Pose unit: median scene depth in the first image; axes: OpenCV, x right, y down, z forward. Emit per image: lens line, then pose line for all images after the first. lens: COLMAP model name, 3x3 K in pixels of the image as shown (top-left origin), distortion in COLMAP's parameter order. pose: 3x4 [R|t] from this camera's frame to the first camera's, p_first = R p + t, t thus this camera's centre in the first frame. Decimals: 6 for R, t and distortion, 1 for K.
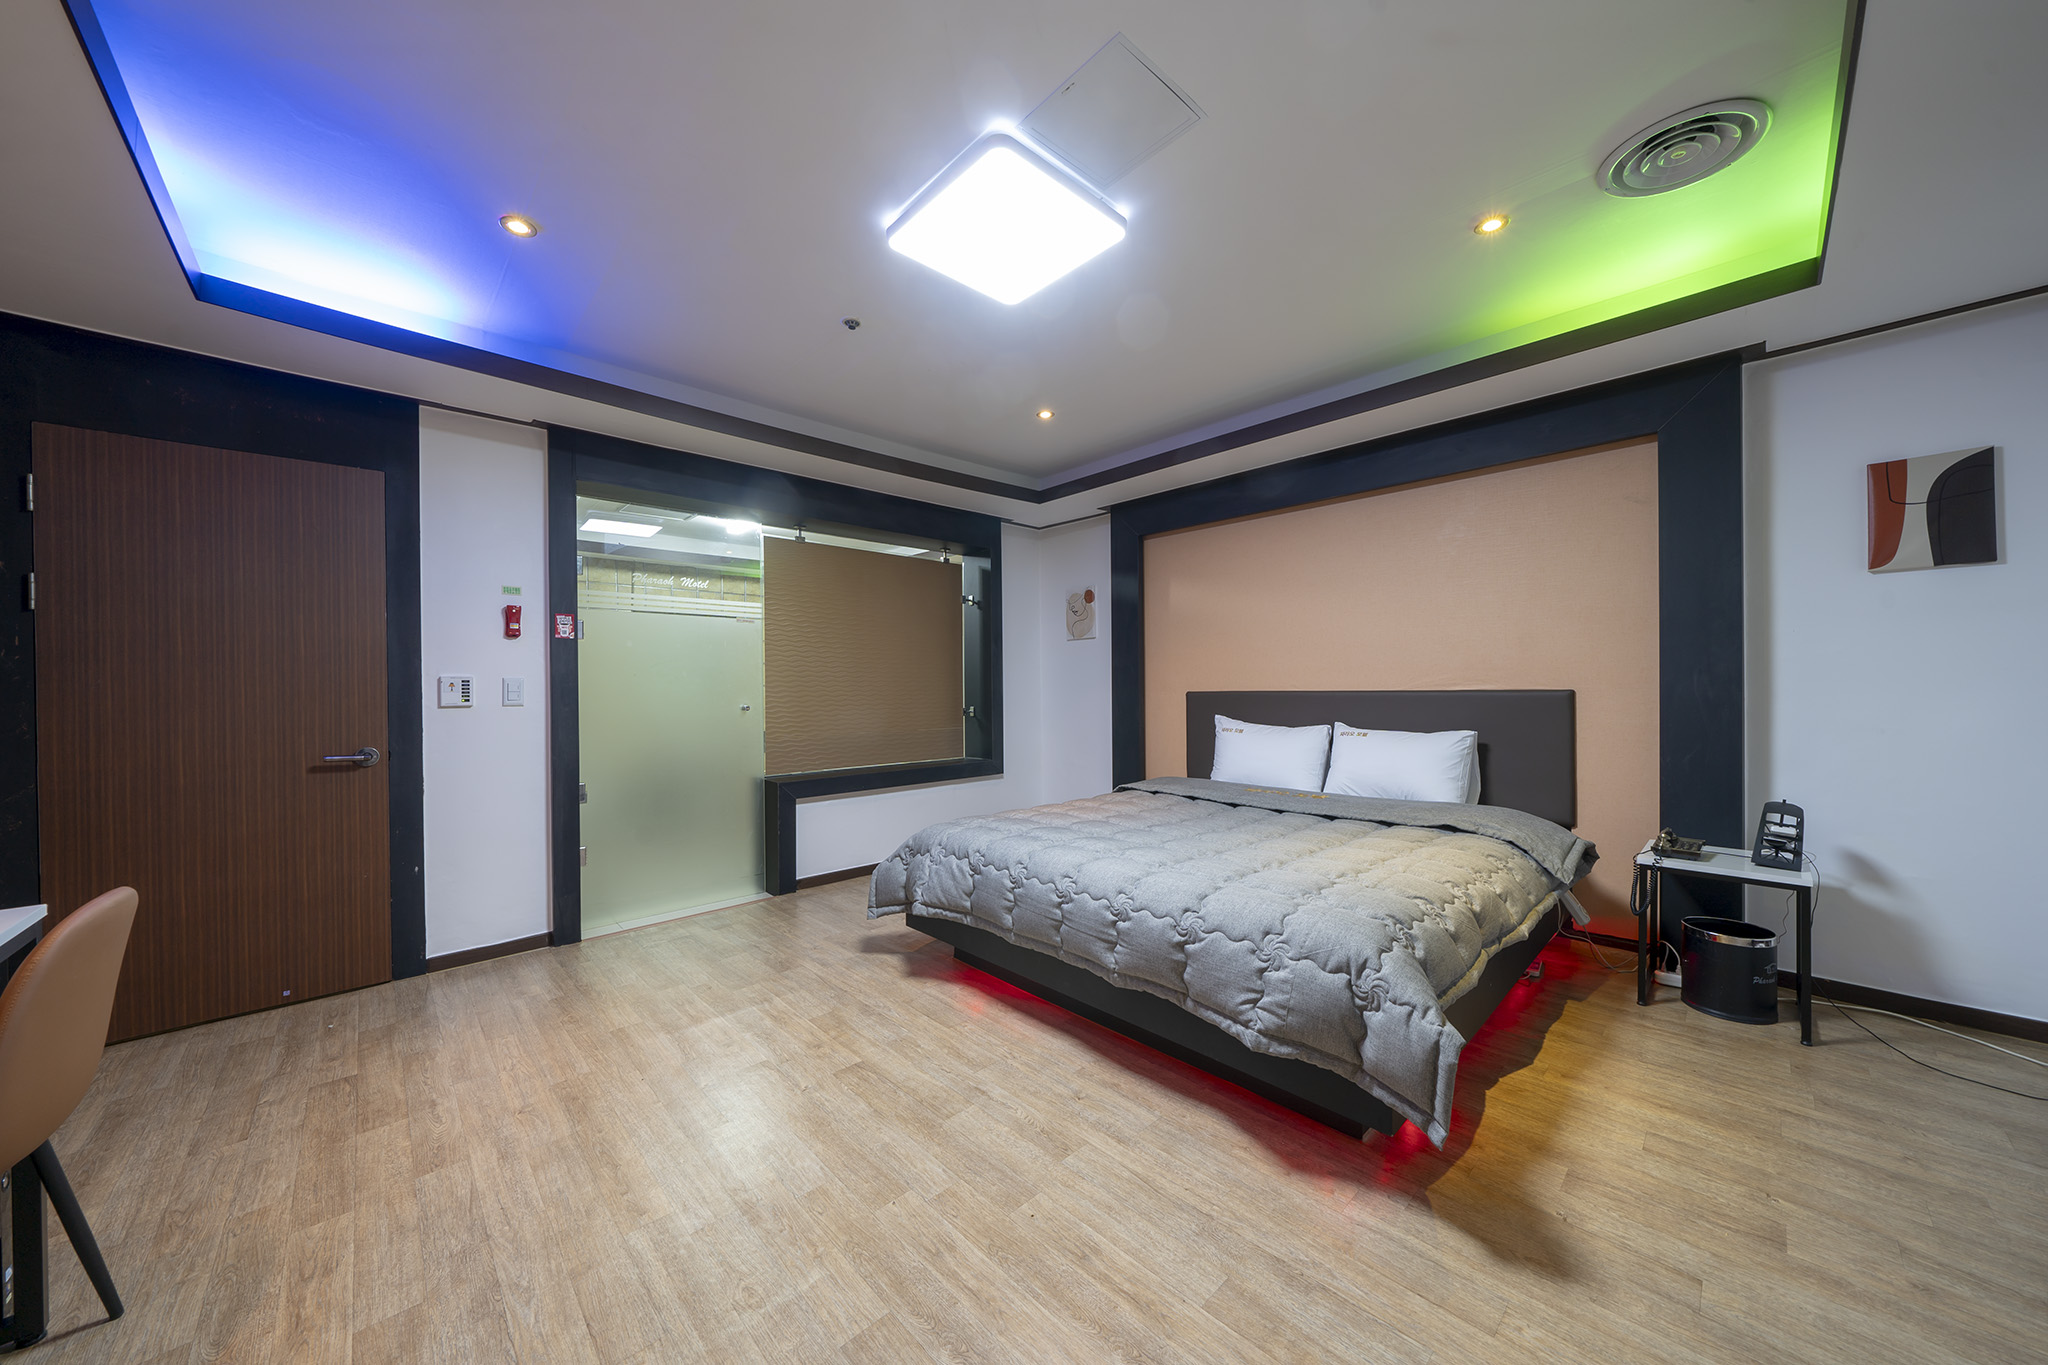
lens RADIAL K [[701.9, 0, 1020.2], [0, 701.9, 688.1], [0, 0, 1]] dist [-0.004988, 0.000103]
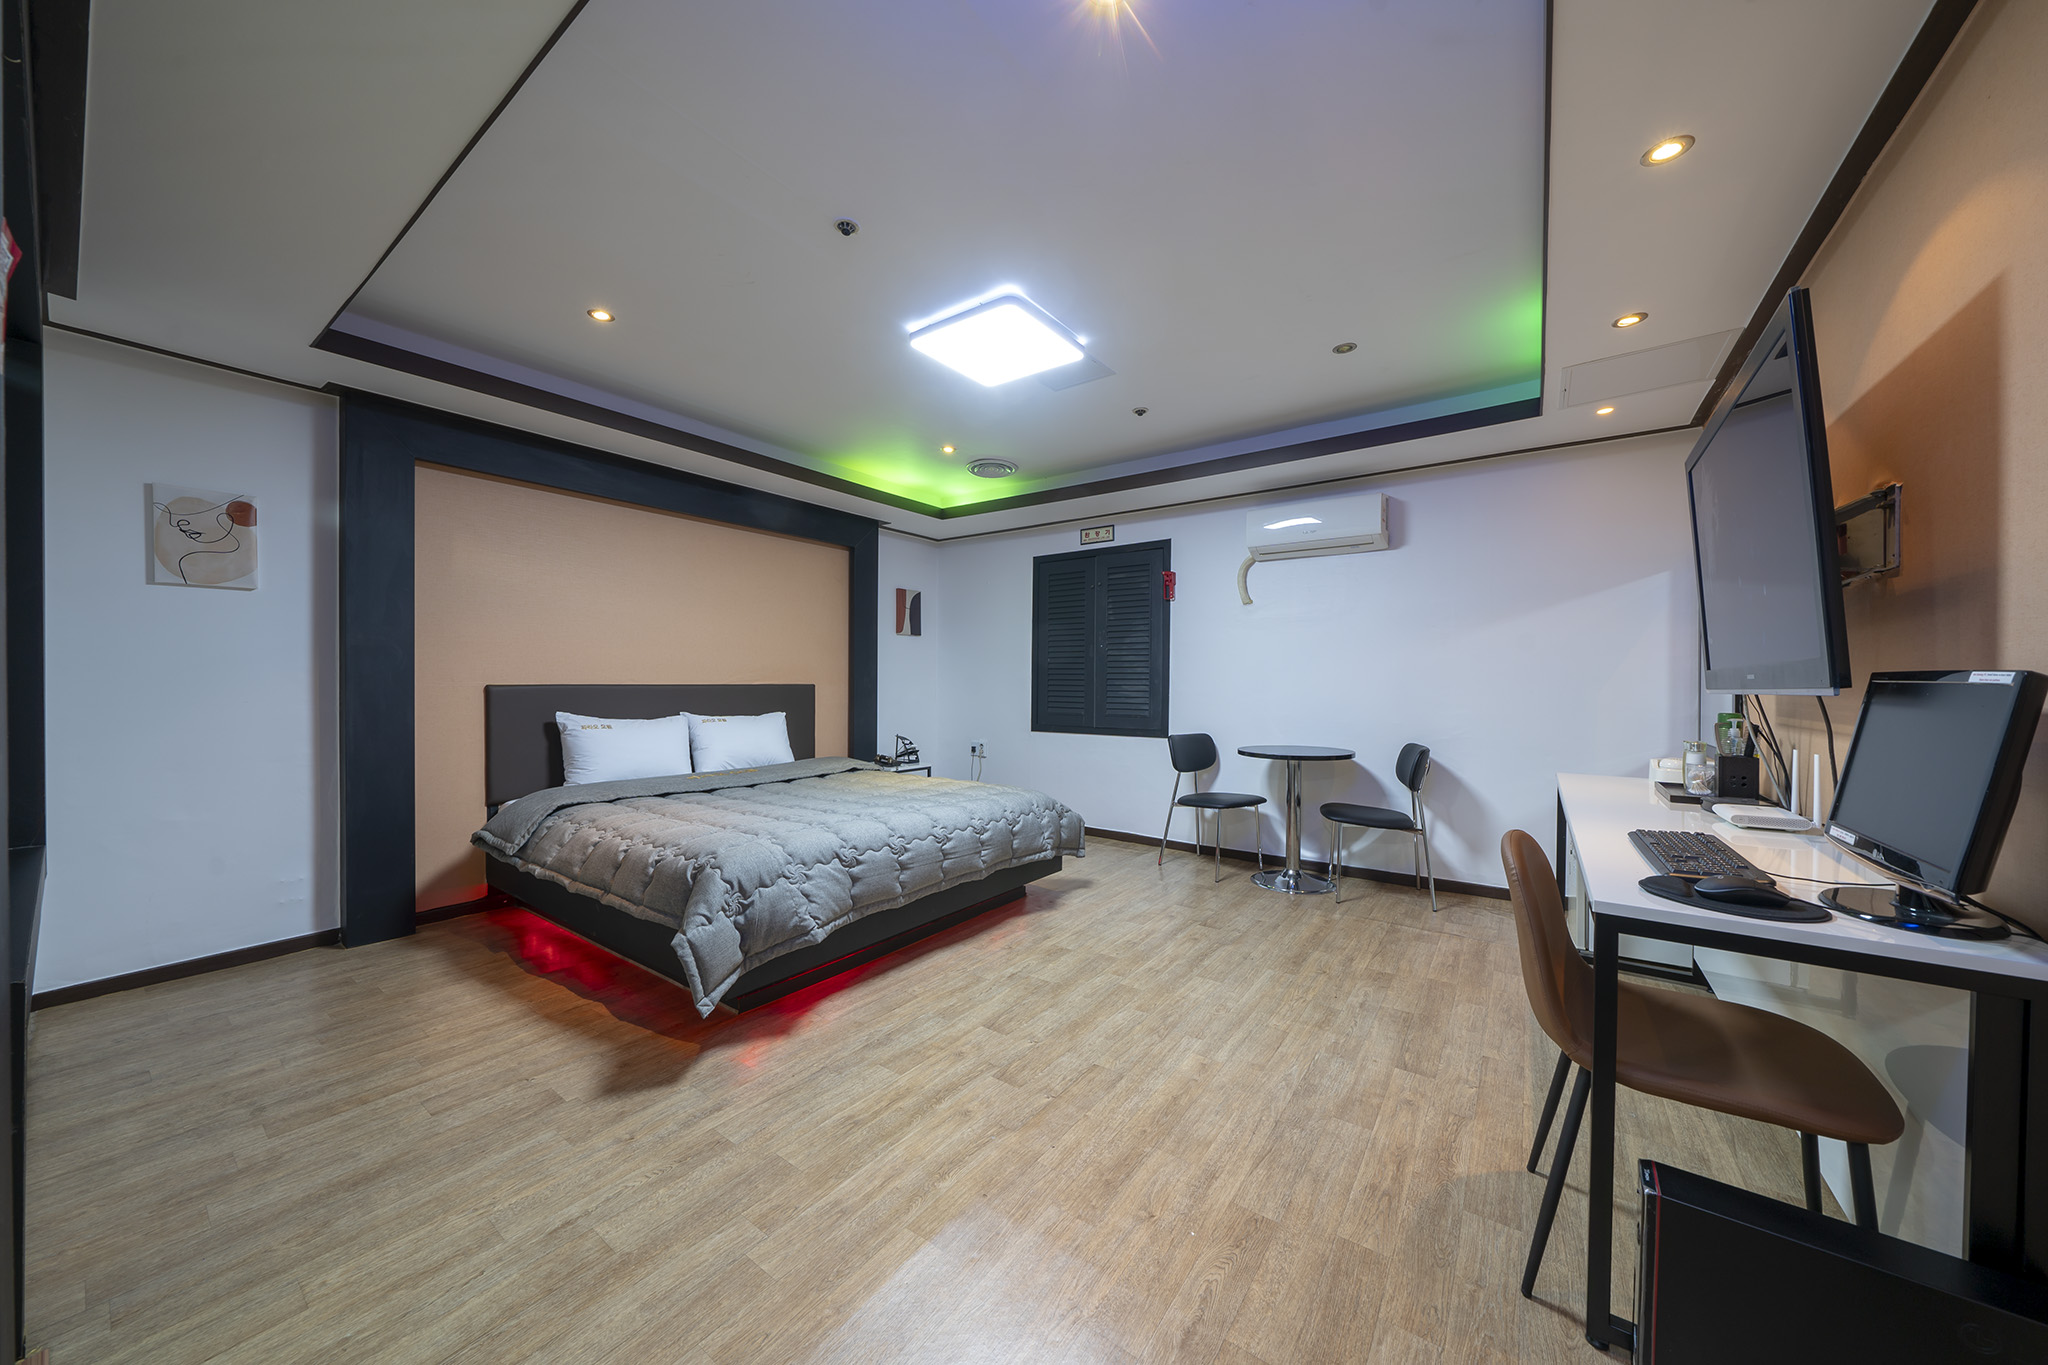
lens RADIAL K [[701.9, 0, 1020.2], [0, 701.9, 688.1], [0, 0, 1]] dist [-0.004988, 0.000103]
pose [[-0.188104, -0.000244, 0.982149, -1.360745], [-0.001924, 0.999998, -0.000120, 0.016098], [-0.982147, -0.001912, -0.188104, 1.208318]]
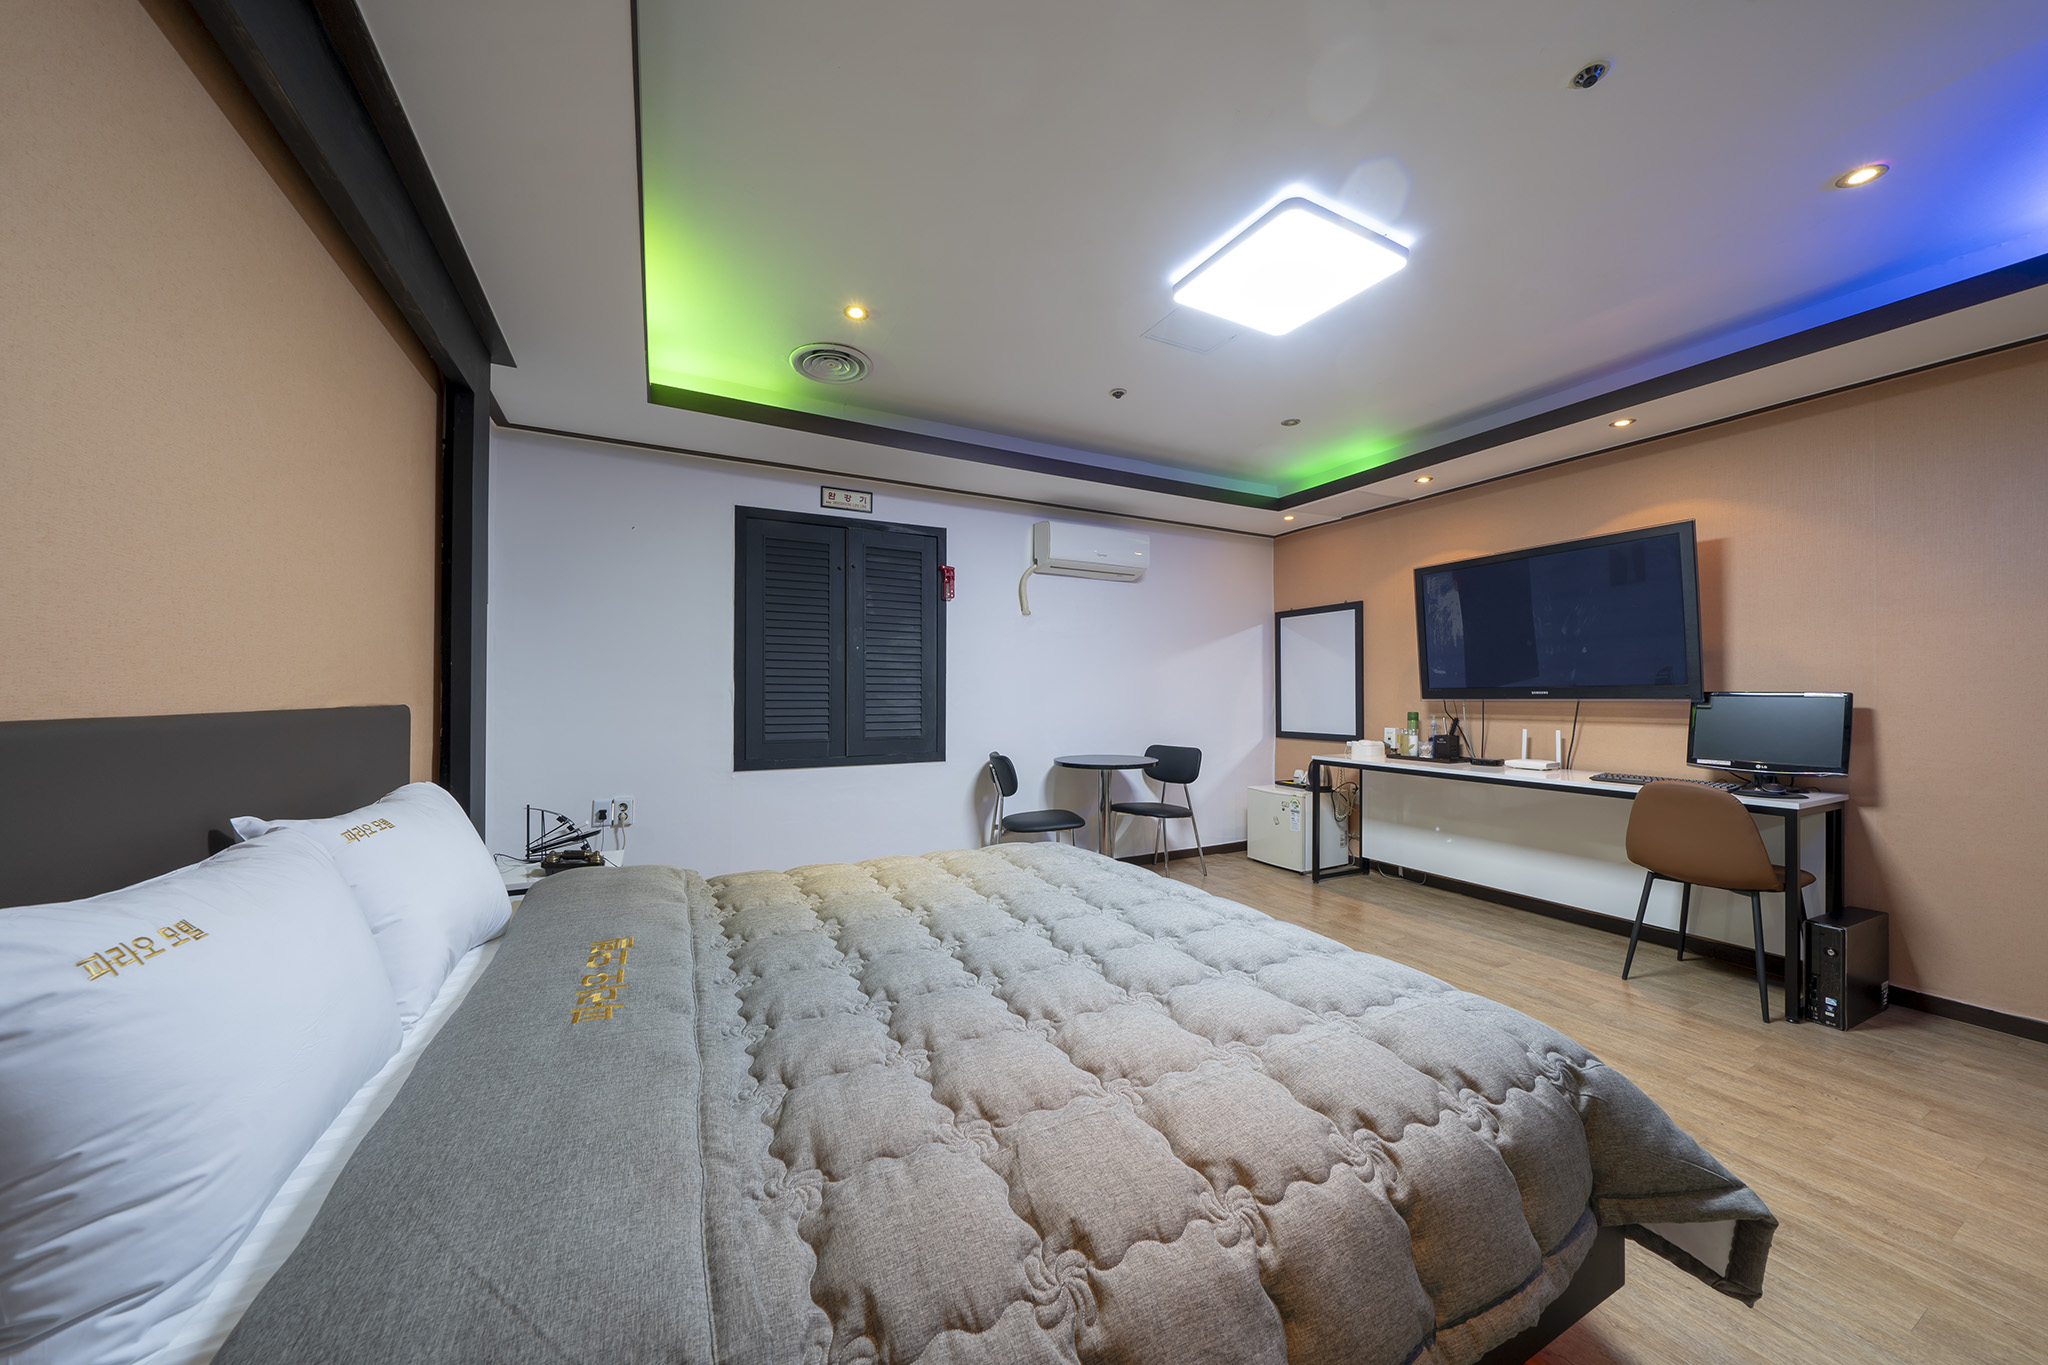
lens RADIAL K [[701.9, 0, 1020.2], [0, 701.9, 688.1], [0, 0, 1]] dist [-0.004988, 0.000103]
pose [[-0.962247, 0.010626, 0.271970, 0.084910], [0.007784, 0.999903, -0.011526, -0.000541], [-0.272066, -0.008974, -0.962237, 2.140728]]
